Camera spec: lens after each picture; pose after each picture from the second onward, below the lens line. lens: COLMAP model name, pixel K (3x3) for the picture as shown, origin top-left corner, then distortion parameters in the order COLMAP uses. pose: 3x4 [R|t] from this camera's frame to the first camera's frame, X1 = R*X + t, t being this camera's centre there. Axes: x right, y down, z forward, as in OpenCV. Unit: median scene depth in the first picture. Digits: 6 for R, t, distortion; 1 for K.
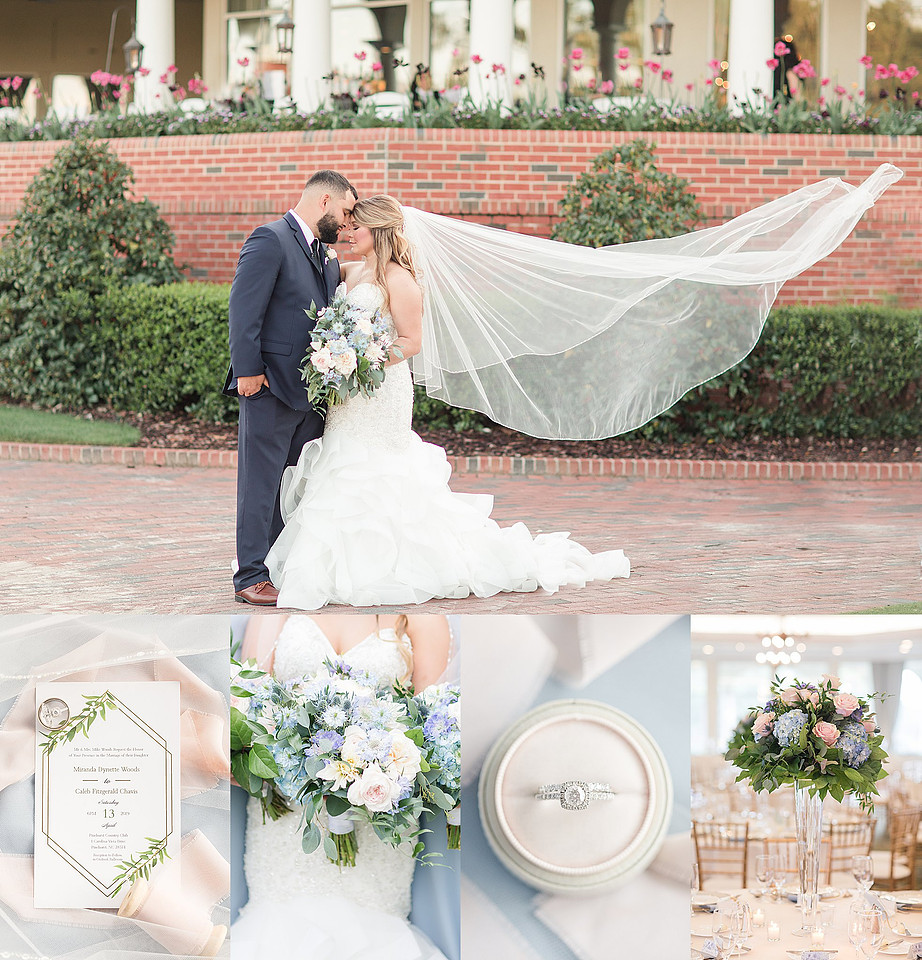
lens RADIAL K [[3380.7, 0, 458.3], [0, 3380.7, 475.6], [0, 0, 1]] dist [-0.153136, 0.000000]
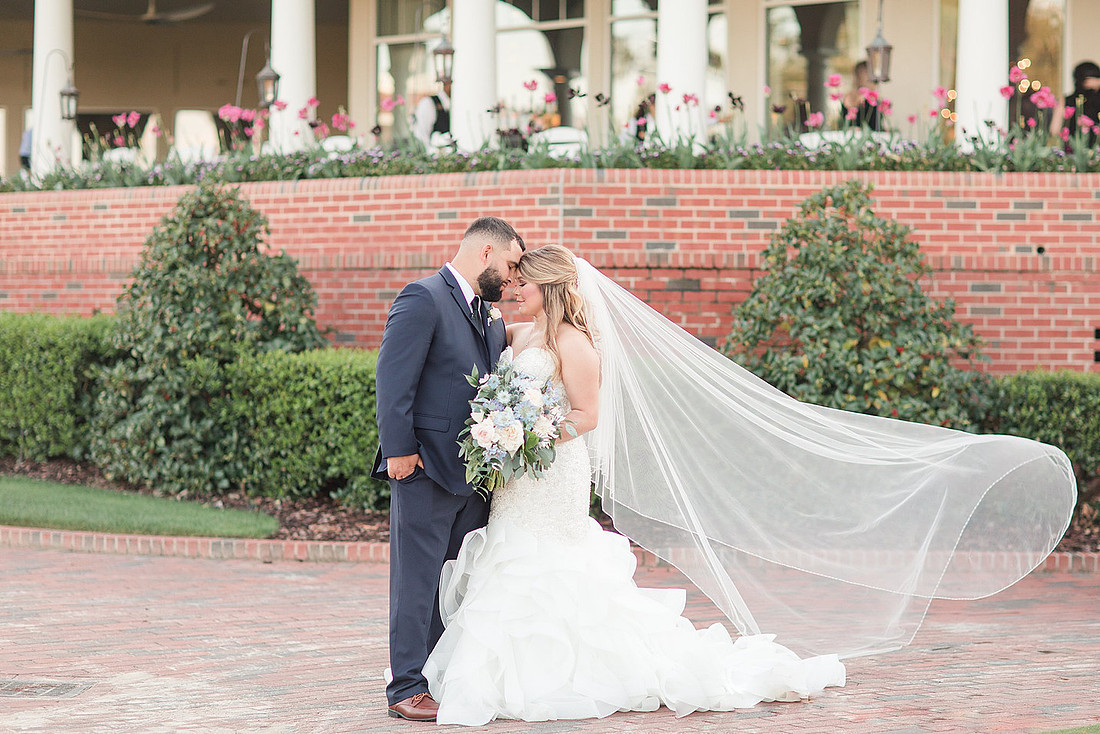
lens RADIAL K [[2830.9, 0, 543.3], [0, 2830.9, 375.4], [0, 0, 1]] dist [-0.133418, 0.000000]
pose [[0.999976, -0.006783, 0.001065, -0.026959], [0.006817, 0.999330, -0.035954, -0.023989], [-0.000821, 0.035961, 0.999353, 0.276707]]
